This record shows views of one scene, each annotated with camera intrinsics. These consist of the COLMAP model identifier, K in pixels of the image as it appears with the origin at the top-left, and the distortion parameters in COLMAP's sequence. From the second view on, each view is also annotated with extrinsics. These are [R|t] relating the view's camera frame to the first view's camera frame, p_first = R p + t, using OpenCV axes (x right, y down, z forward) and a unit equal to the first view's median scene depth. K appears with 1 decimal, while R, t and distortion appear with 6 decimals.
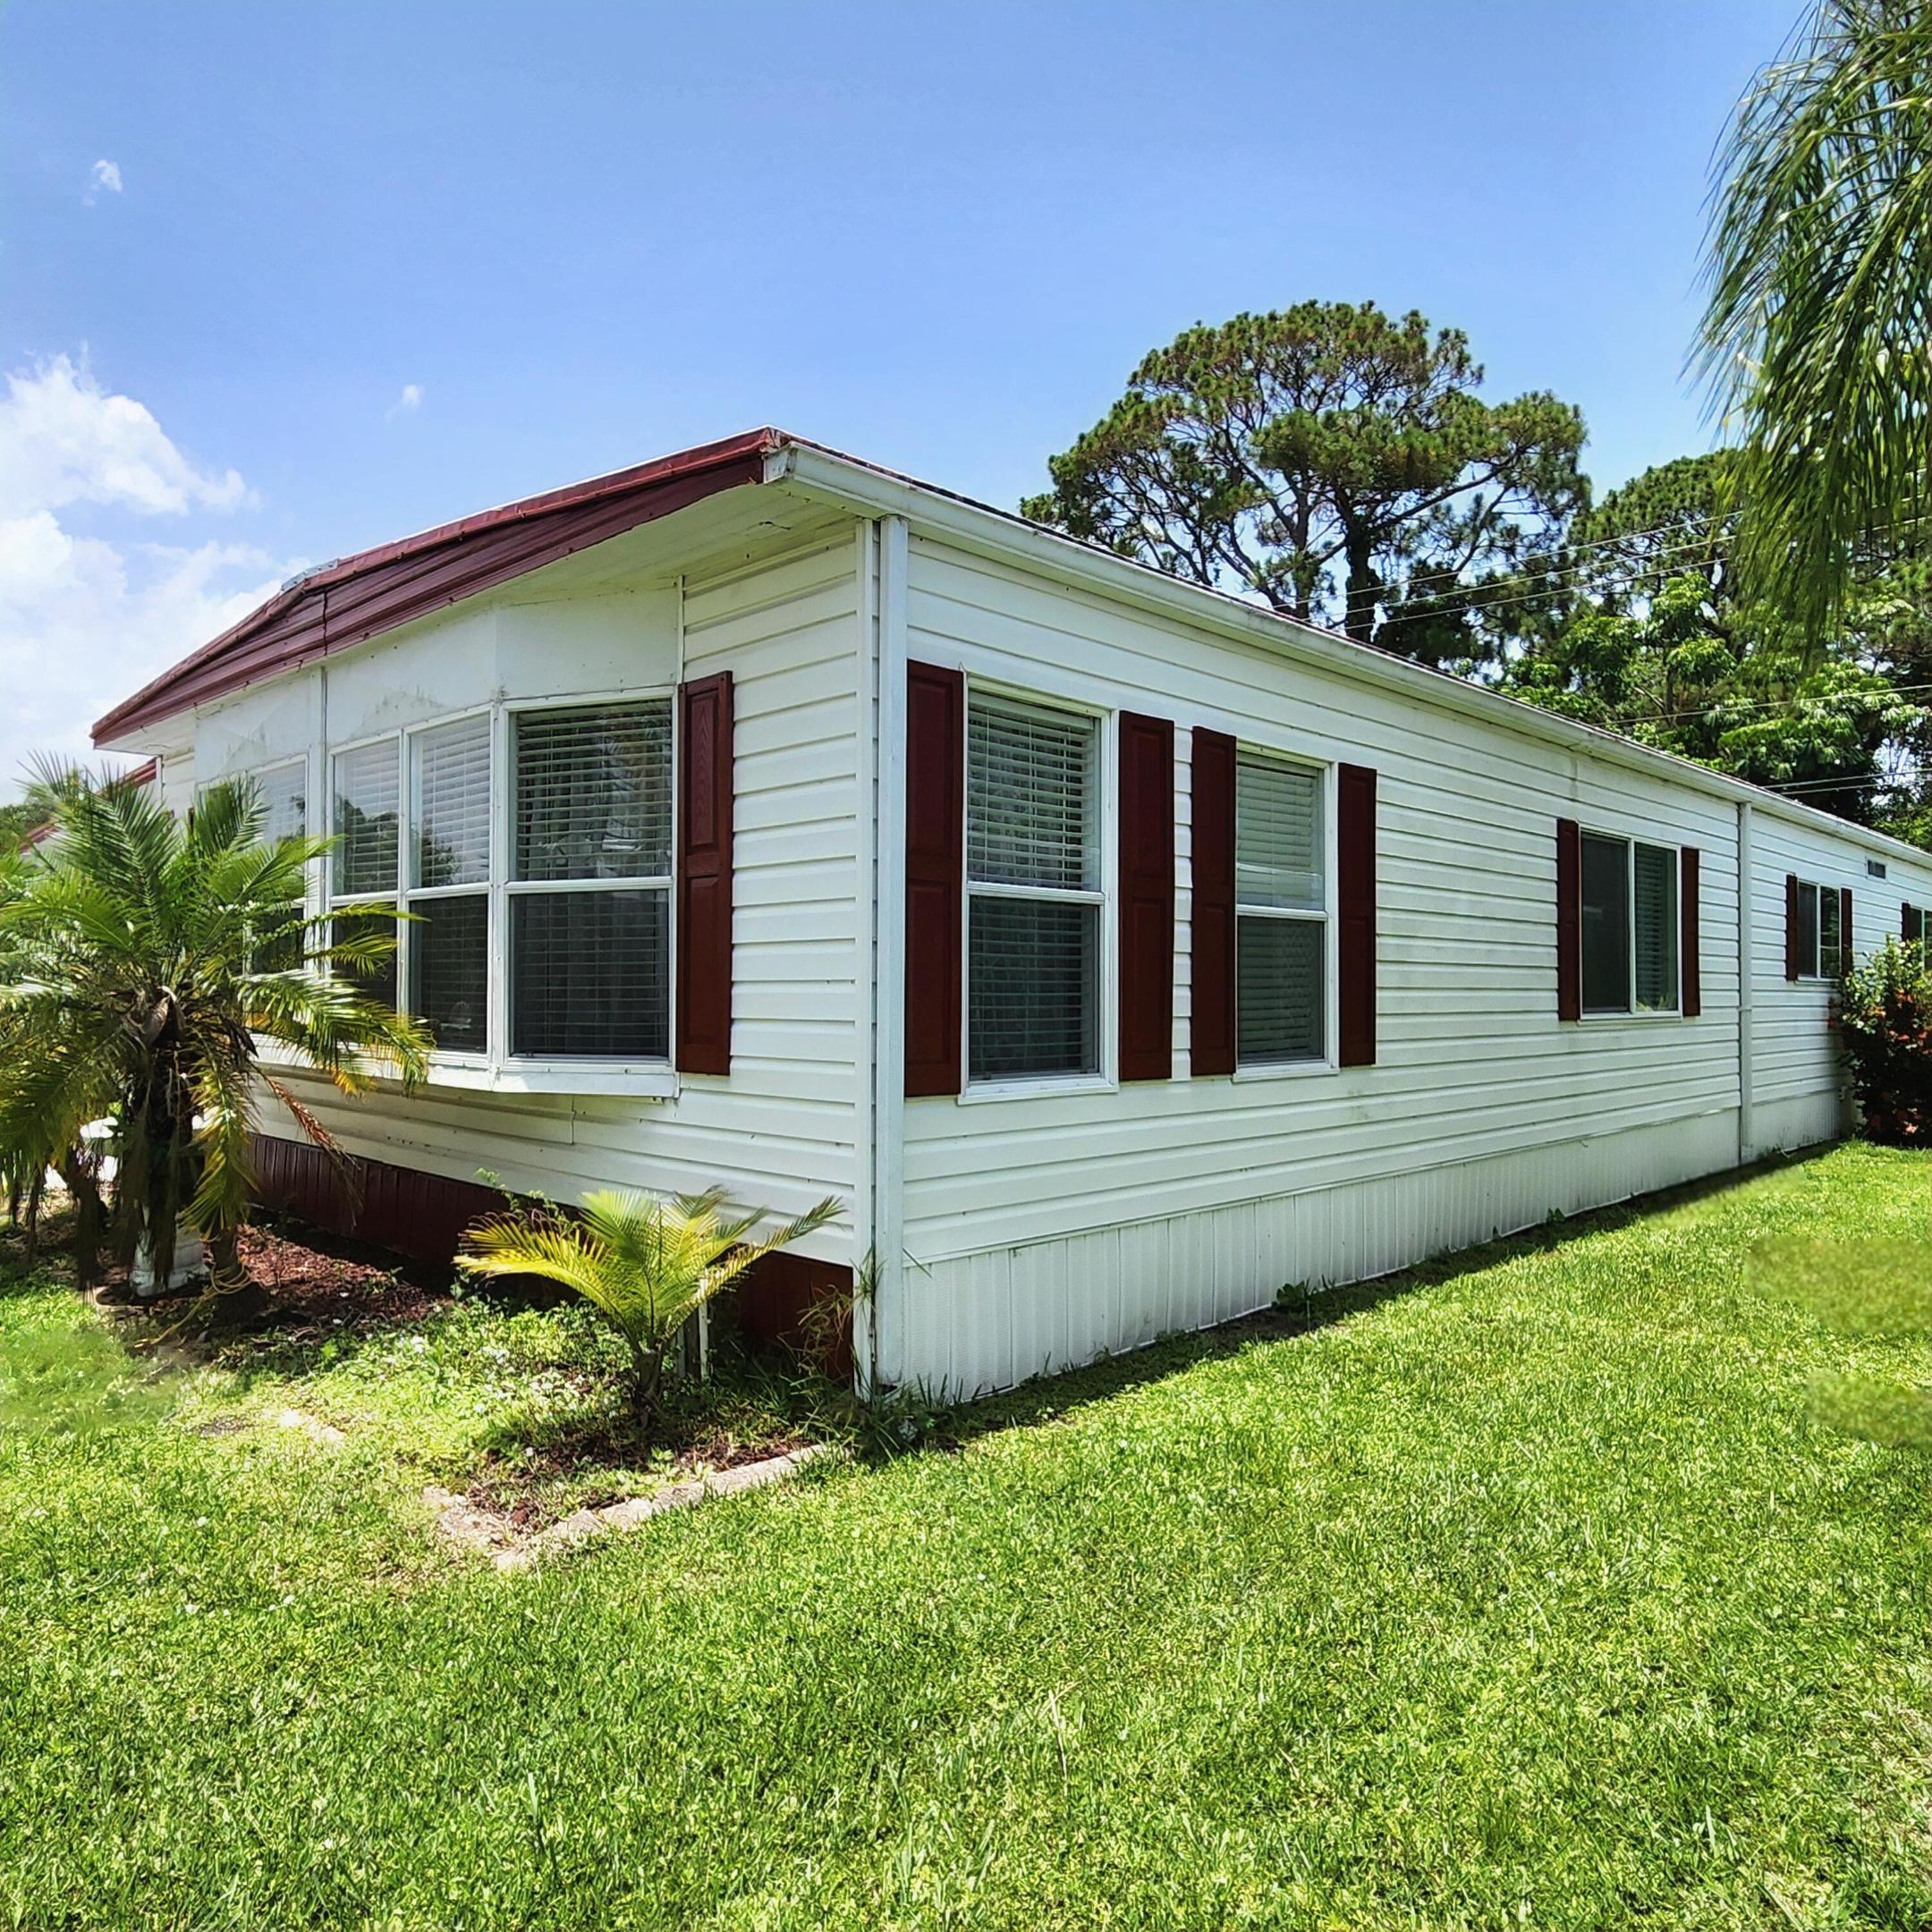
lens RADIAL K [[1370.8, 0, 966.0], [0, 1370.8, 966.0], [0, 0, 1]] dist [0.009237, 0.003662]
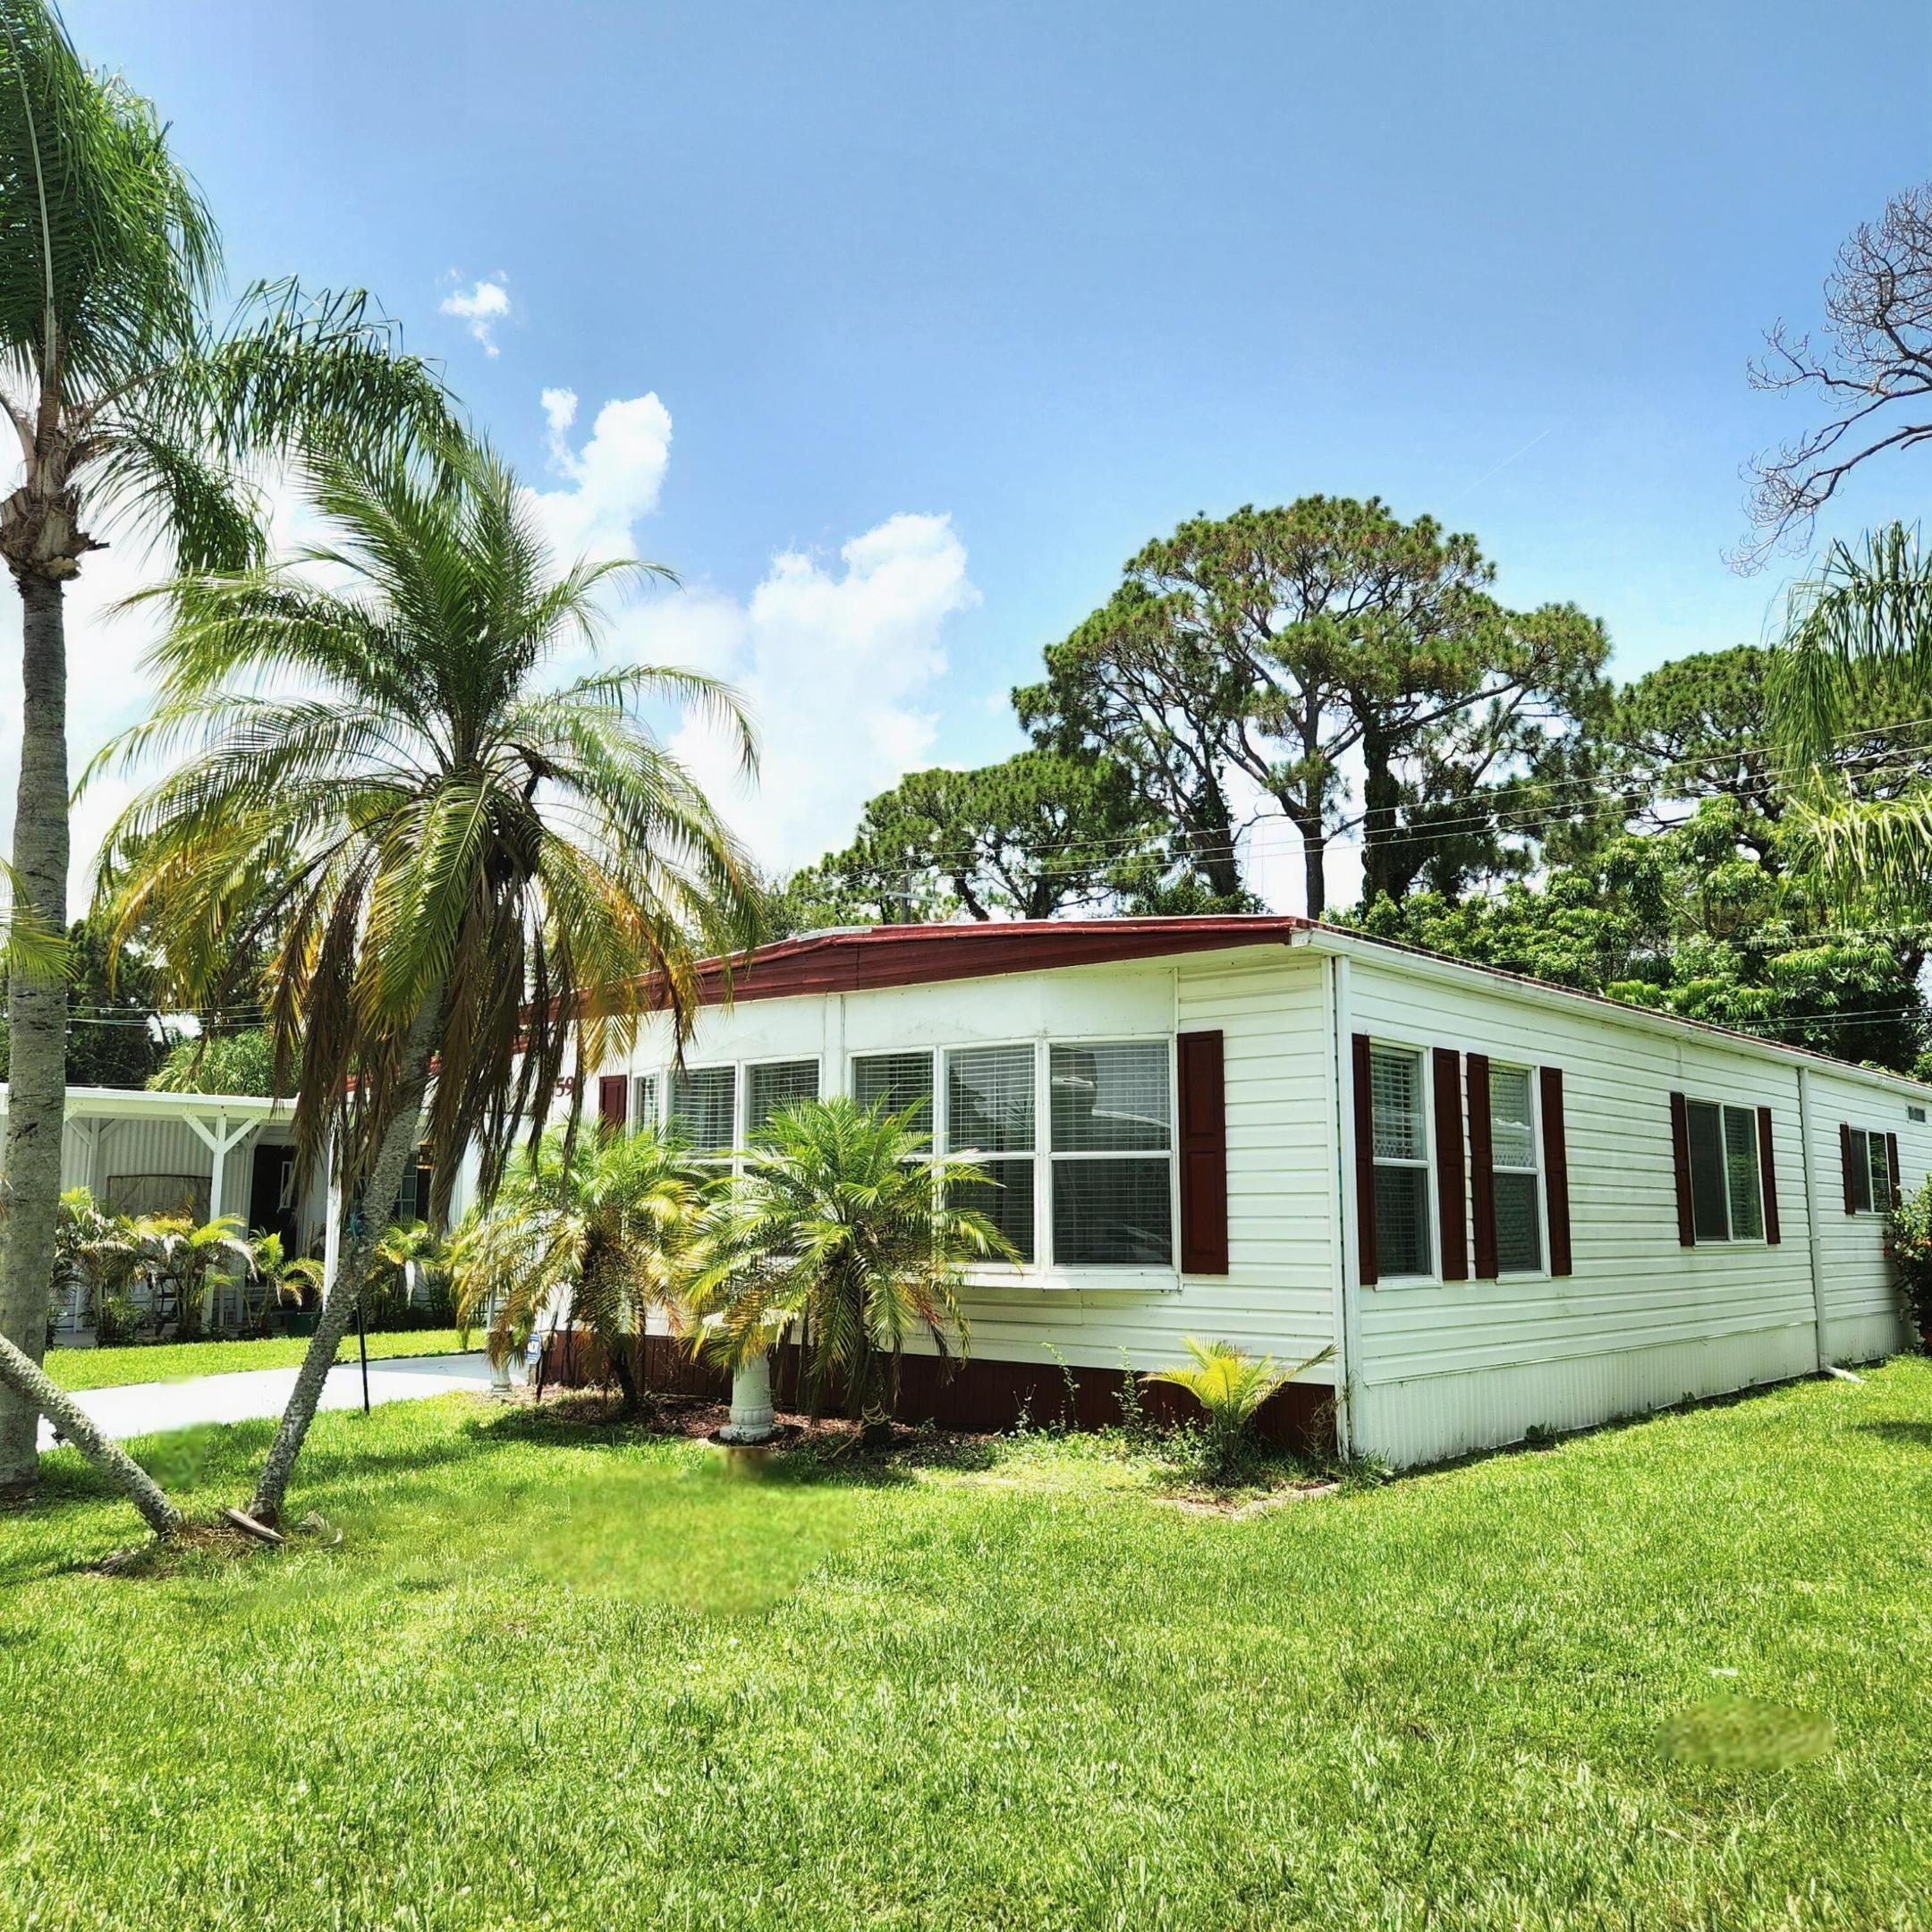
lens RADIAL K [[1714.4, 0, 966.0], [0, 1714.4, 966.0], [0, 0, 1]] dist [0.080484, -0.080015]
pose [[0.997222, 0.008216, 0.074034, -0.116933], [0.001418, 0.991624, -0.129149, -0.003852], [-0.074475, 0.128895, 0.988858, -0.195138]]
